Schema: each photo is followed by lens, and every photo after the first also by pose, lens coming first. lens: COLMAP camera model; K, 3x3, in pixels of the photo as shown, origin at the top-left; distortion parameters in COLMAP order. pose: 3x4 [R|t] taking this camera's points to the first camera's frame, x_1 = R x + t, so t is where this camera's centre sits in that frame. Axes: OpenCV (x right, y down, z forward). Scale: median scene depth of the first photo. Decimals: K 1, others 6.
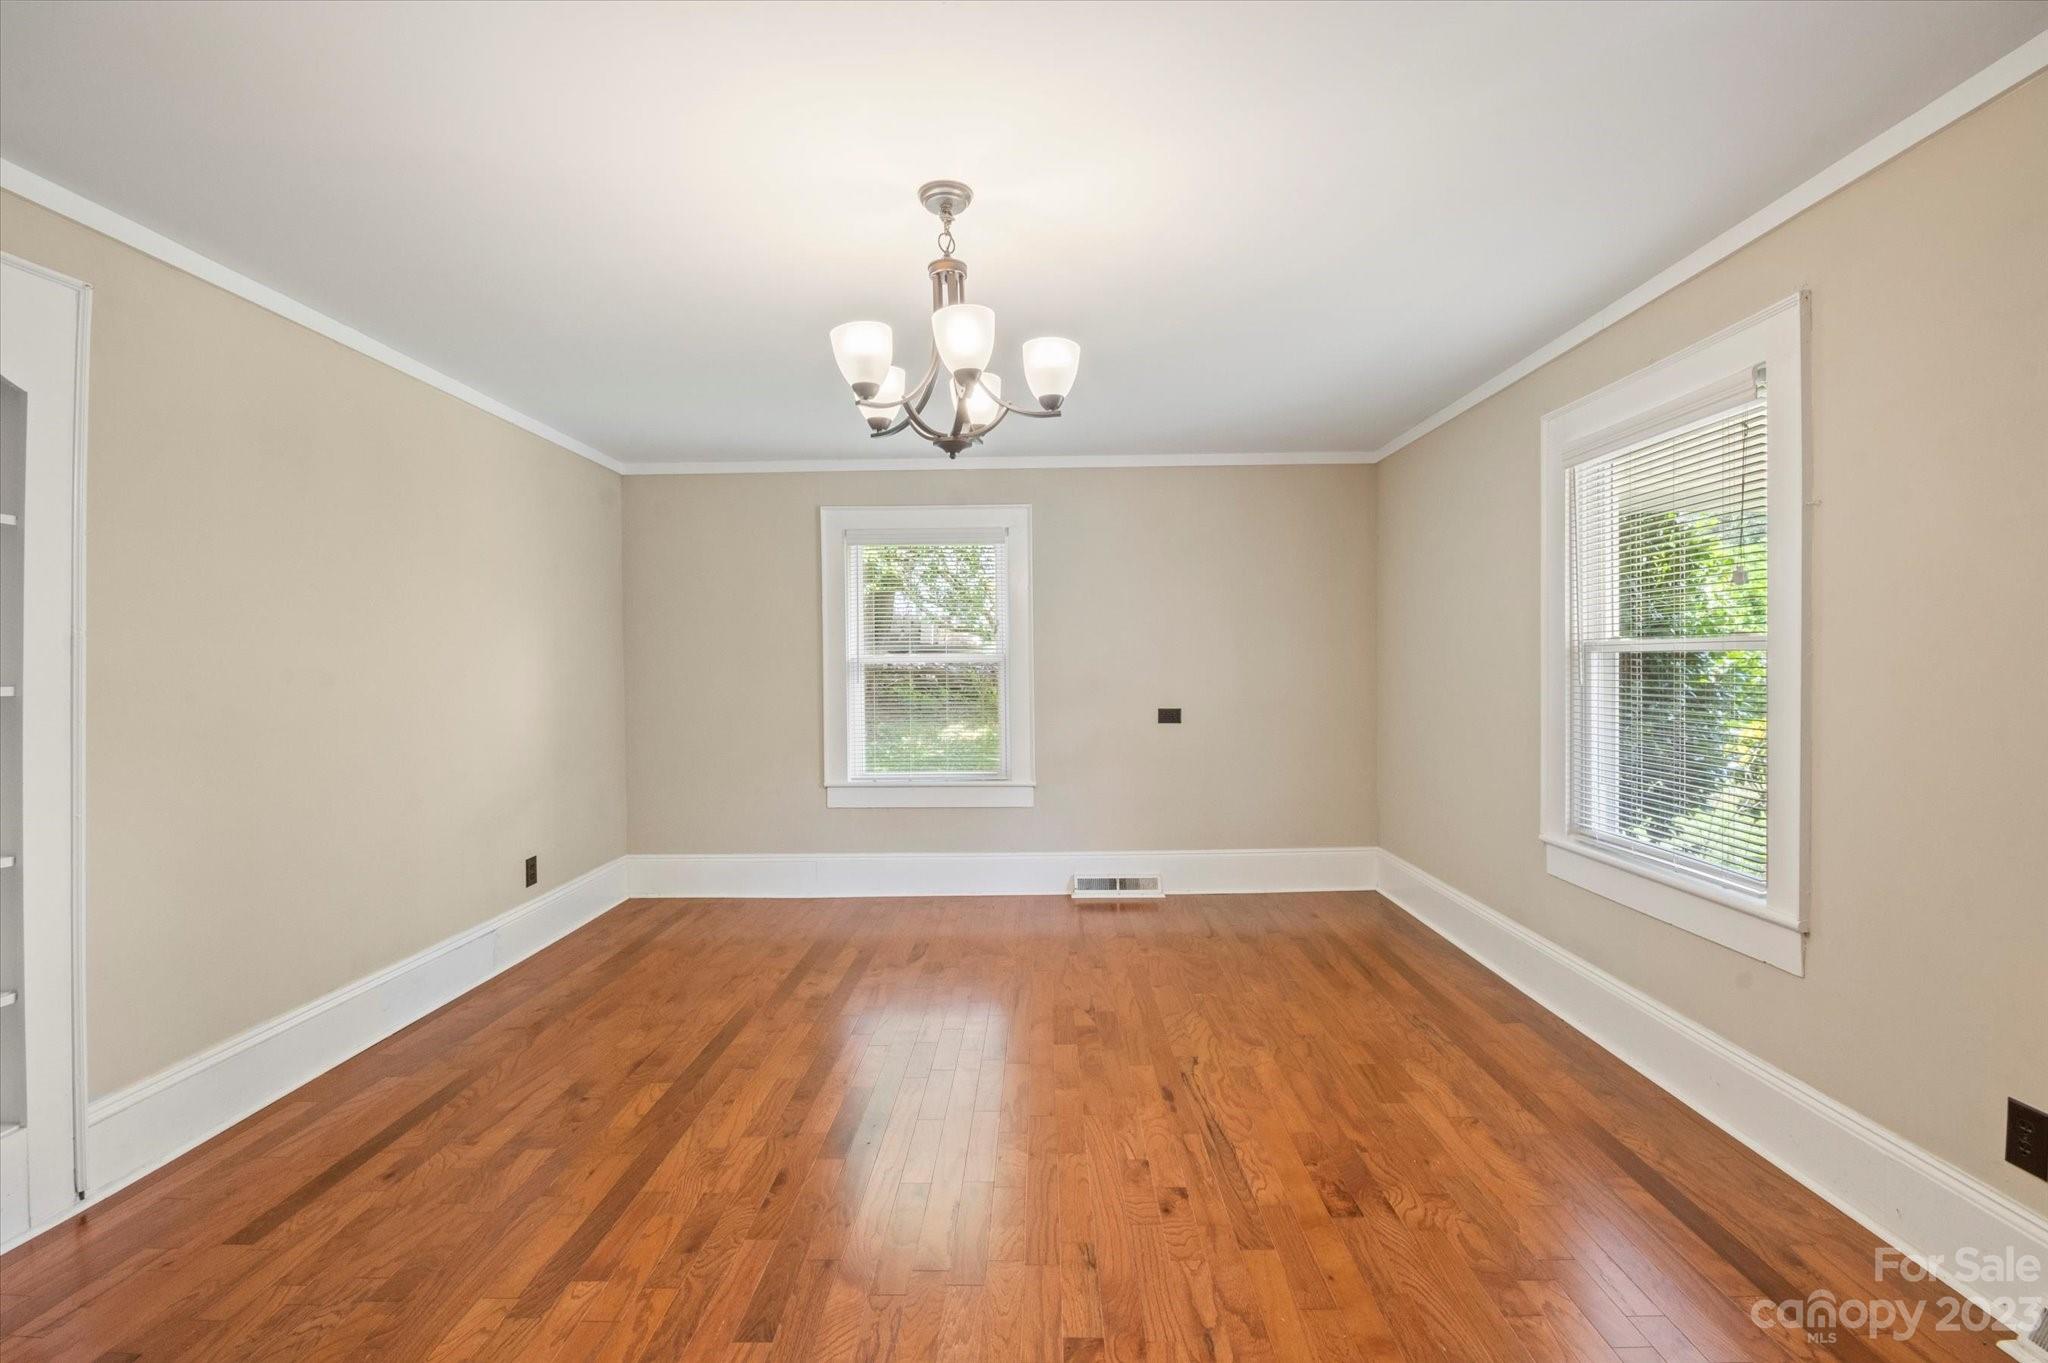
lens RADIAL K [[920.1, 0, 1025.4], [0, 920.1, 672.4], [0, 0, 1]] dist [-0.000257, 0.000023]
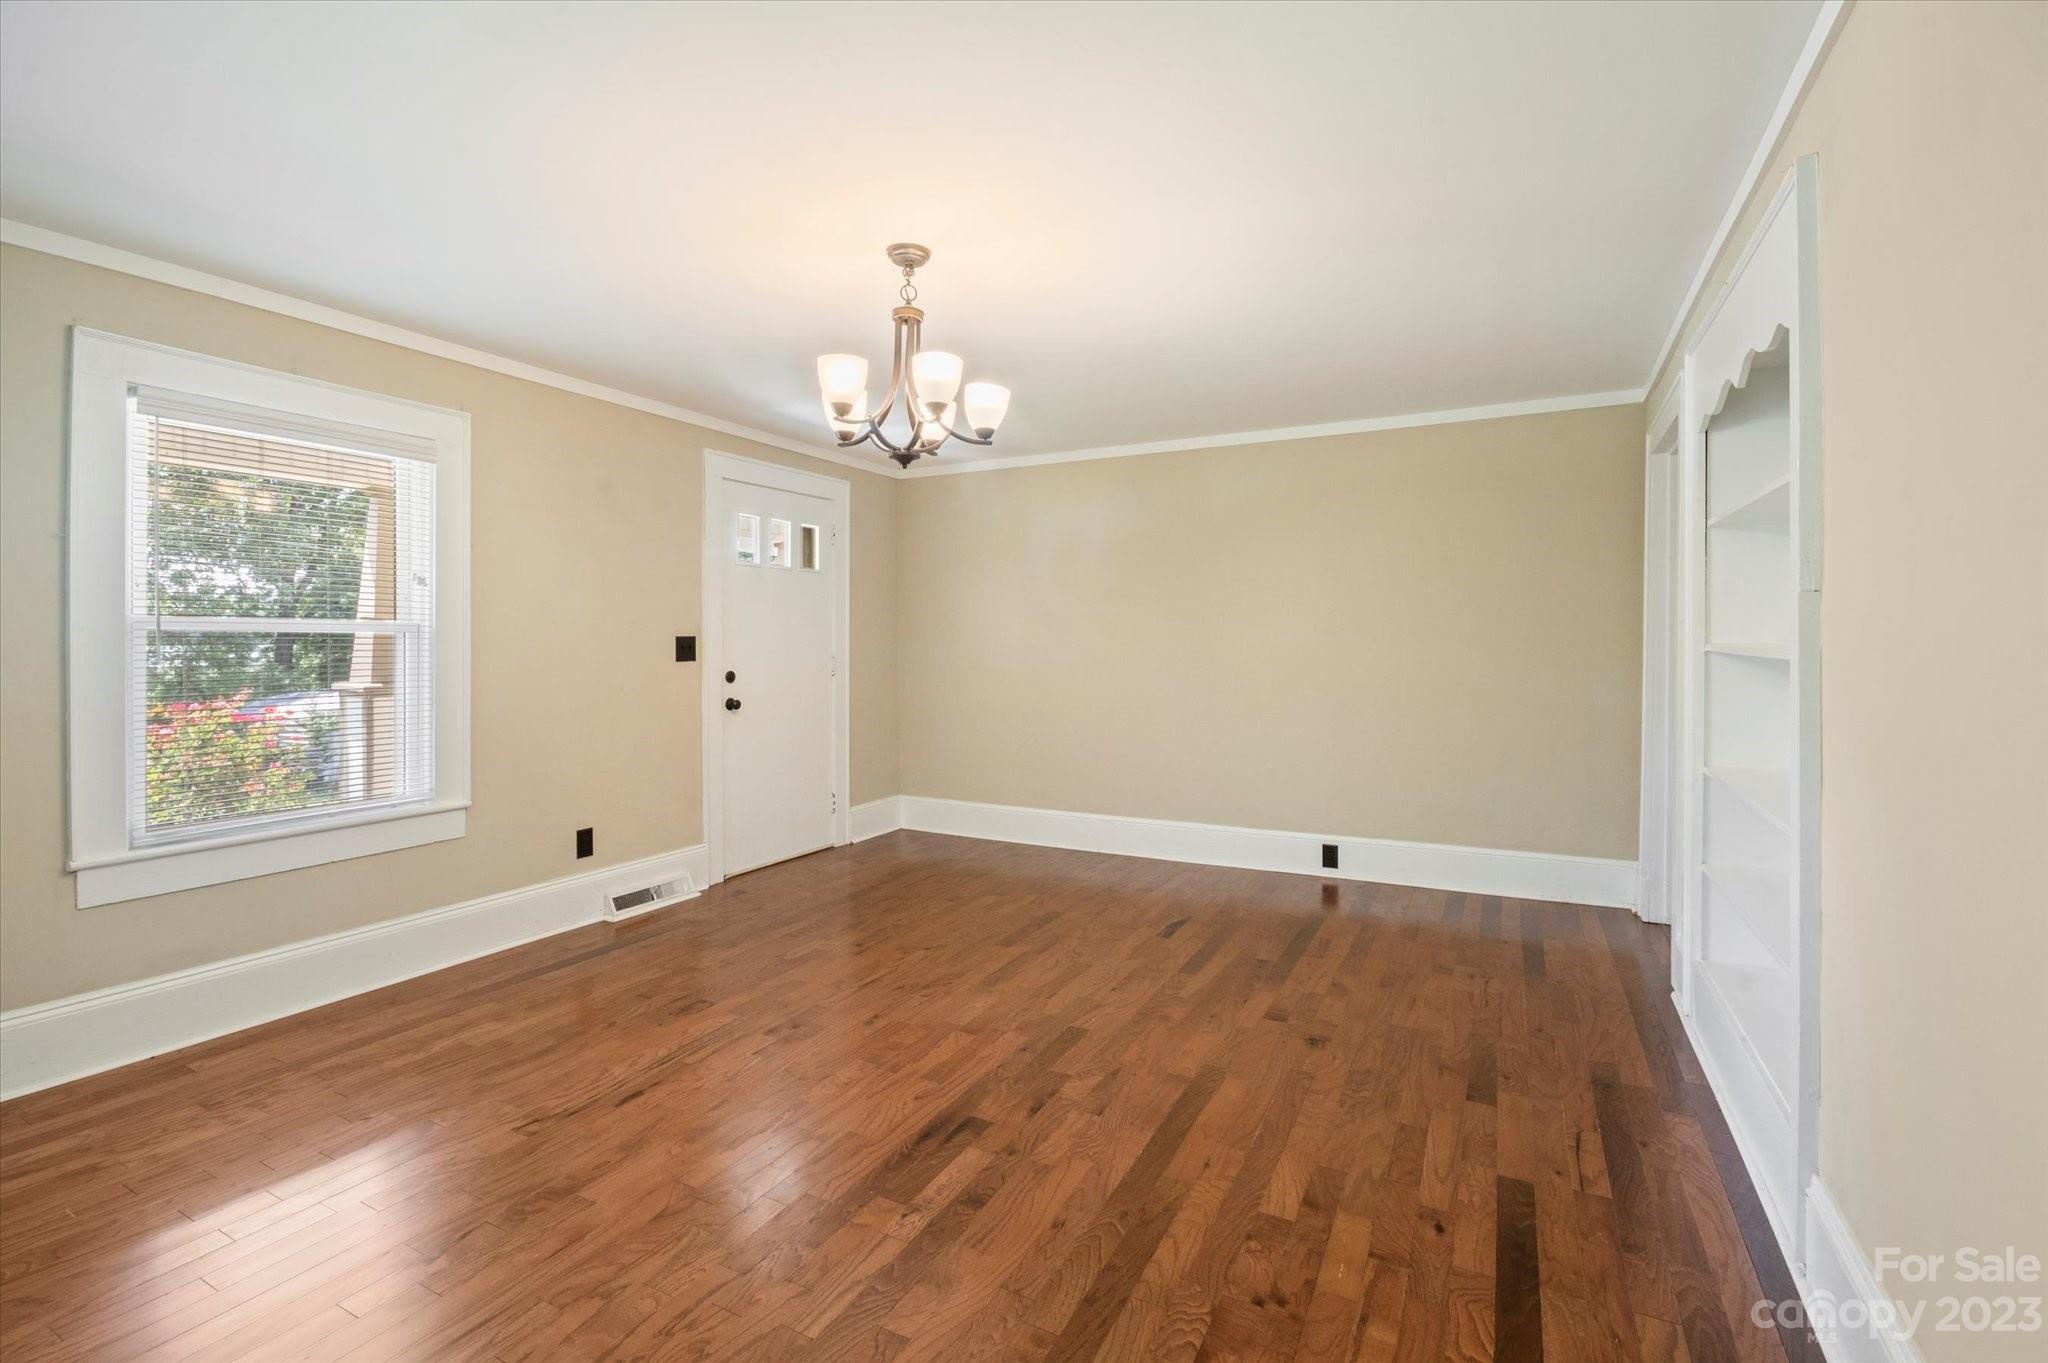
lens RADIAL K [[921.2, 0, 1031.5], [0, 921.2, 645.5], [0, 0, 1]] dist [-0.002337, -0.000398]
pose [[-0.897283, 0.005530, 0.441421, -0.700973], [0.010948, 0.999893, 0.009727, -0.007310], [-0.441320, 0.013560, -0.897248, 1.847193]]
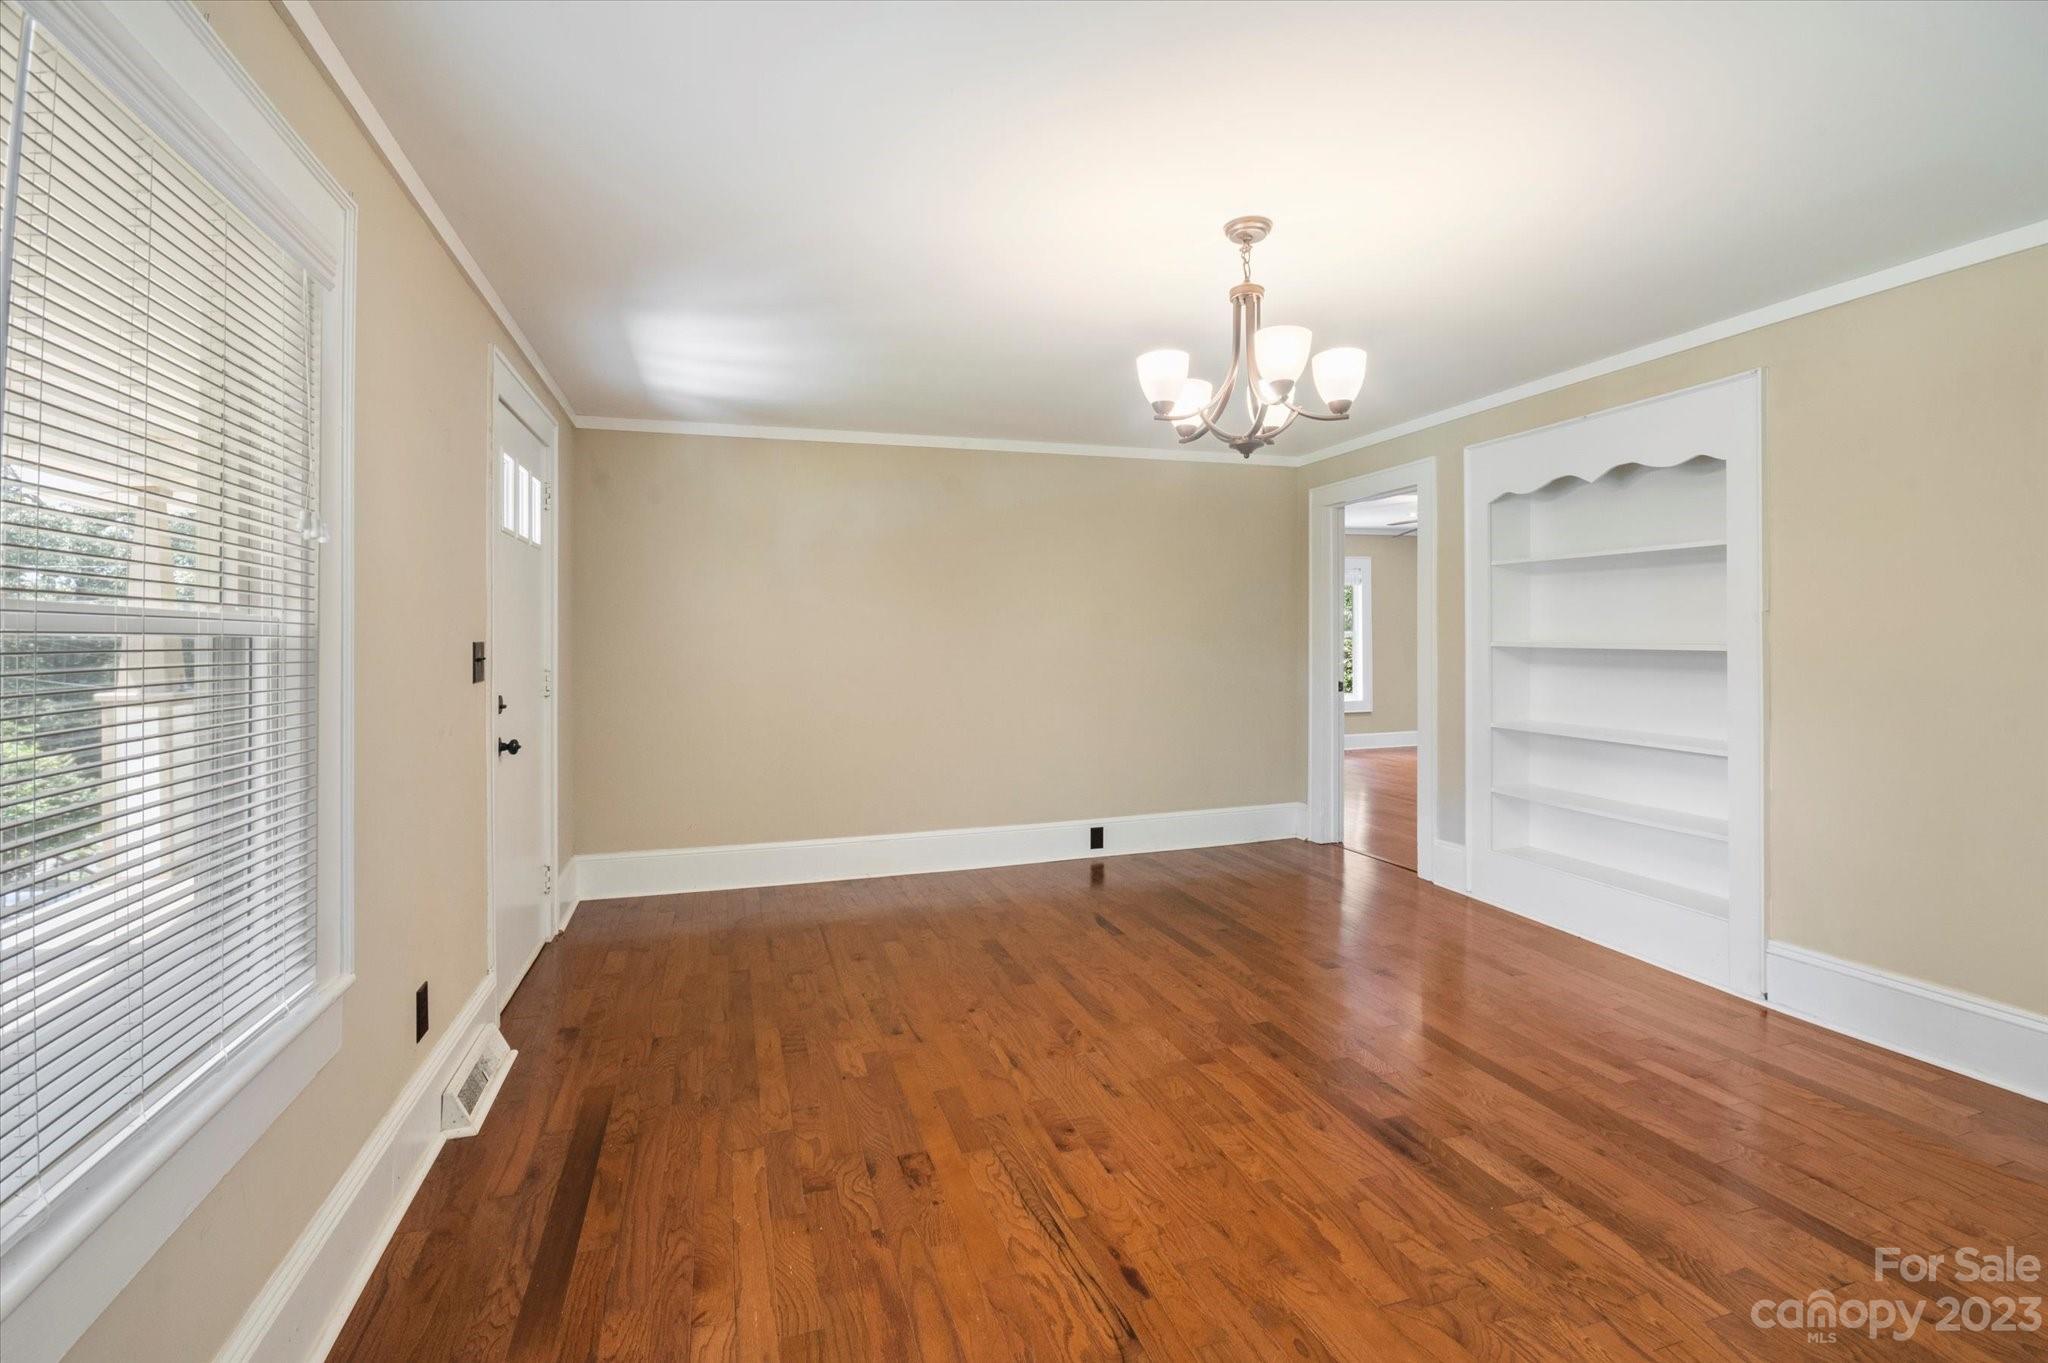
lens RADIAL K [[921.2, 0, 1031.5], [0, 921.2, 645.5], [0, 0, 1]] dist [-0.002337, -0.000398]
pose [[-0.943032, 0.016613, -0.332288, 0.494180], [0.011815, 0.999795, 0.016454, -0.022125], [0.332493, 0.011591, -0.943035, 1.794069]]
